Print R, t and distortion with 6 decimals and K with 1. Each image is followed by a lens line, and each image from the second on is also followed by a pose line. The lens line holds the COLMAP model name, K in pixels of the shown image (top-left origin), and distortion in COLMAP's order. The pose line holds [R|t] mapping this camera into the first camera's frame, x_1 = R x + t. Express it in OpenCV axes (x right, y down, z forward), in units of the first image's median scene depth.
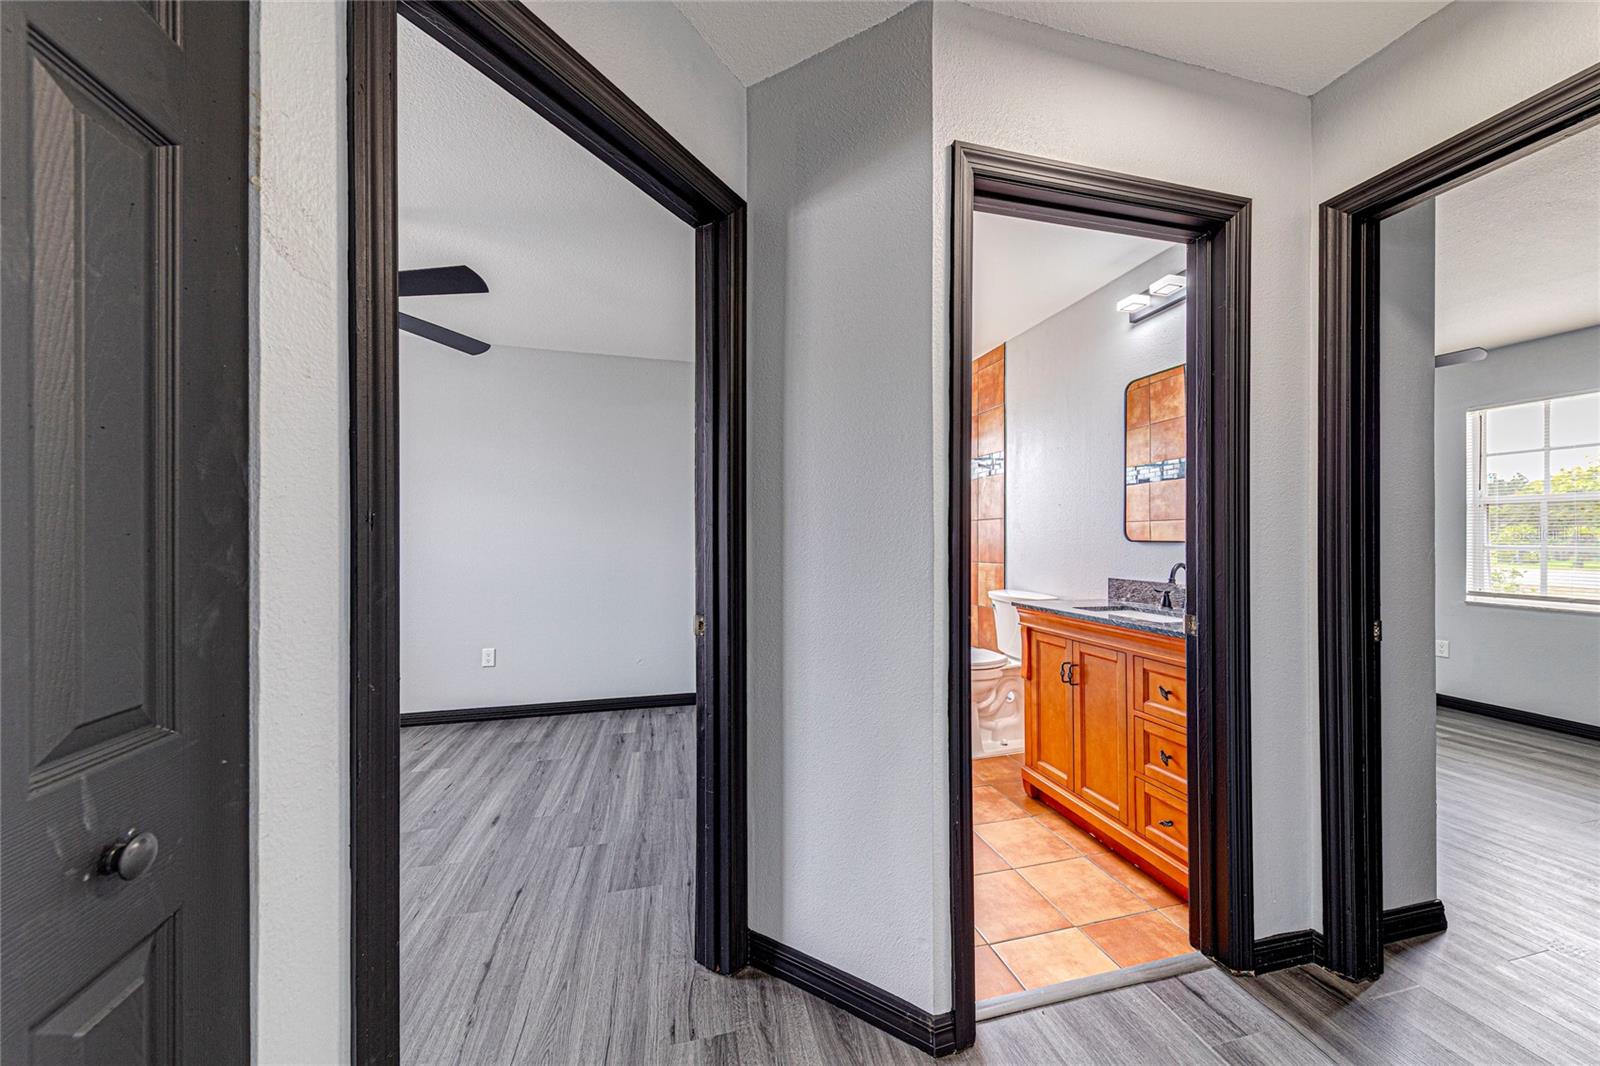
lens RADIAL K [[560.9, 0, 815.1], [0, 560.9, 534.9], [0, 0, 1]] dist [0.006754, -0.000735]
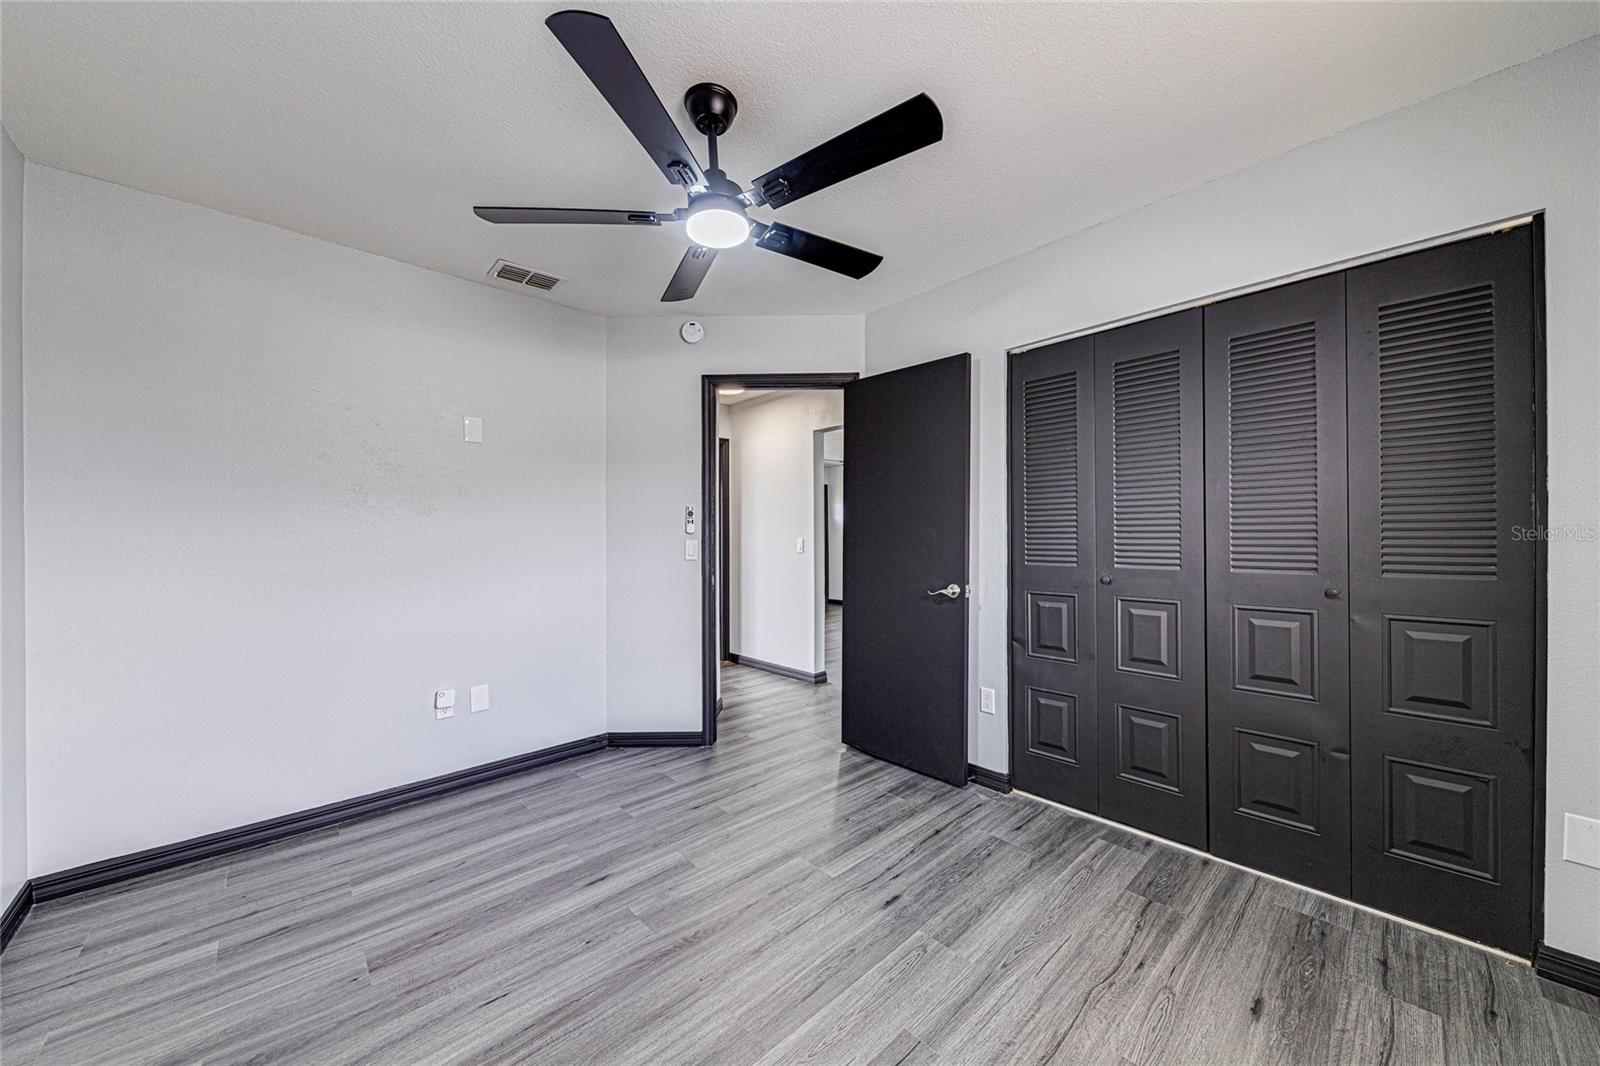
lens RADIAL K [[580.7, 0, 803.0], [0, 580.7, 538.2], [0, 0, 1]] dist [0.008780, -0.000151]
pose [[-0.487519, 0.002769, 0.873108, -1.138073], [0.007174, 0.999974, 0.000834, 0.001212], [-0.873083, 0.006670, -0.487526, 0.891735]]
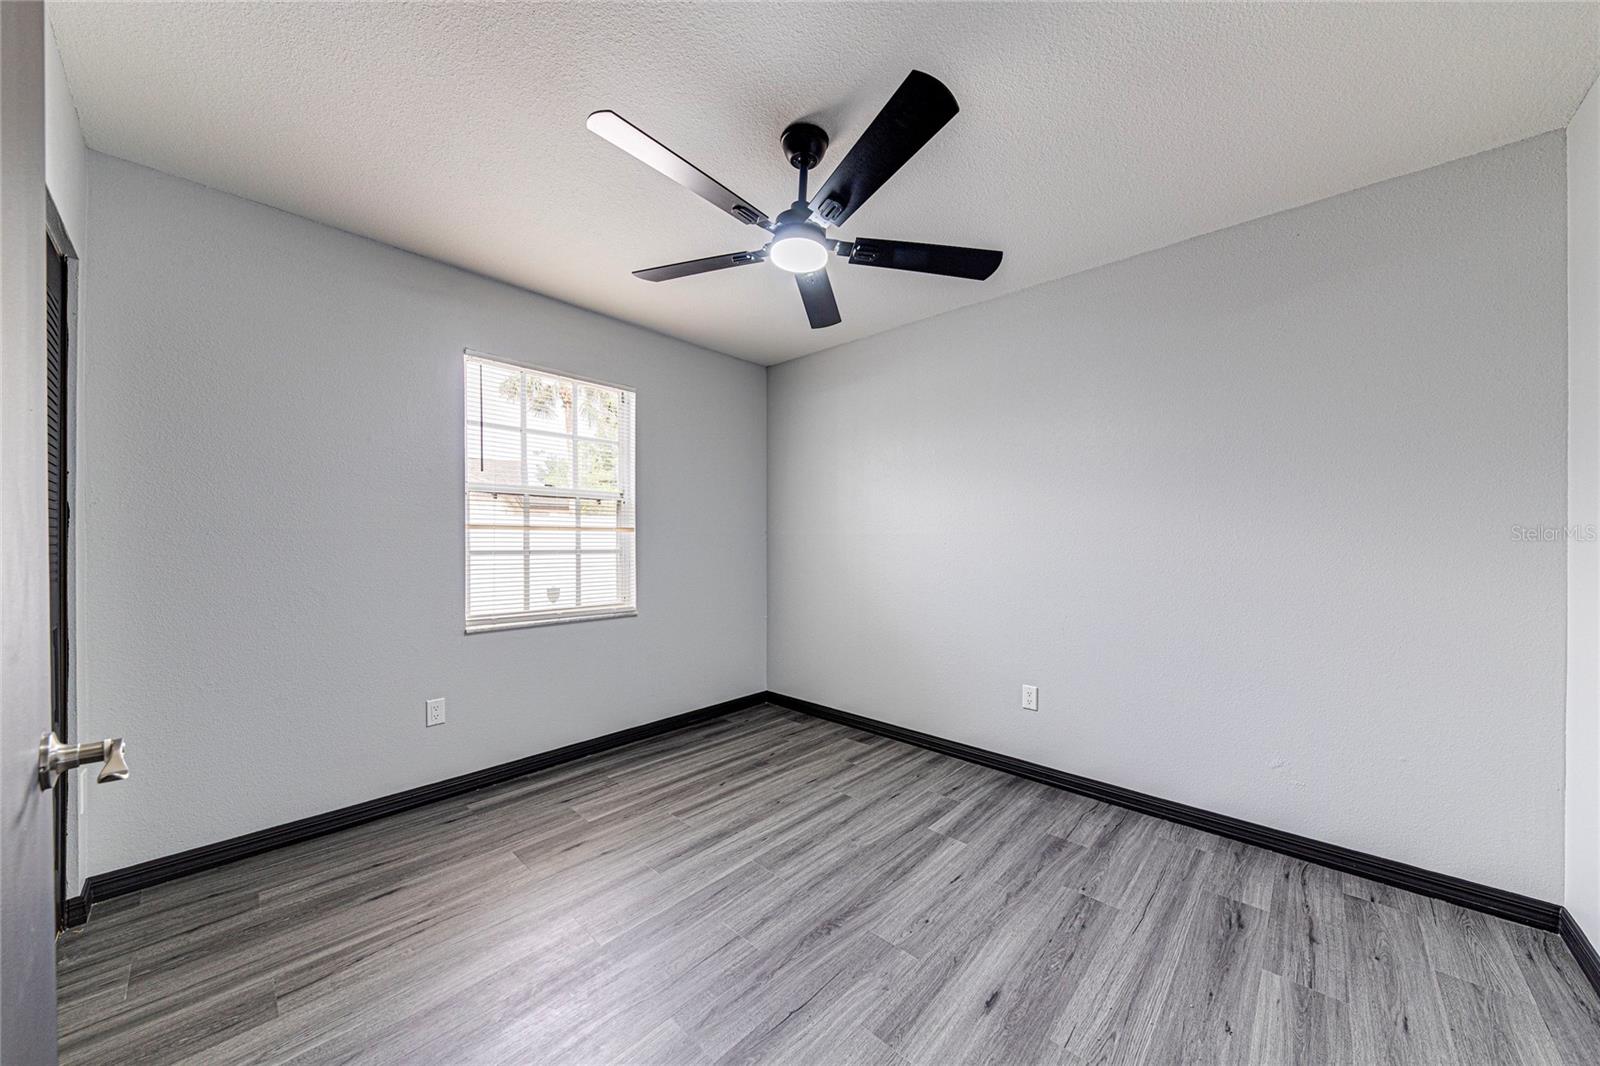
lens RADIAL K [[560.9, 0, 799.4], [0, 560.9, 536.2], [0, 0, 1]] dist [0.006754, -0.000735]
pose [[0.540376, 0.003476, -0.841417, -0.125420], [-0.001632, 0.999994, 0.003082, -0.004637], [0.841422, -0.000292, 0.540378, 0.377368]]
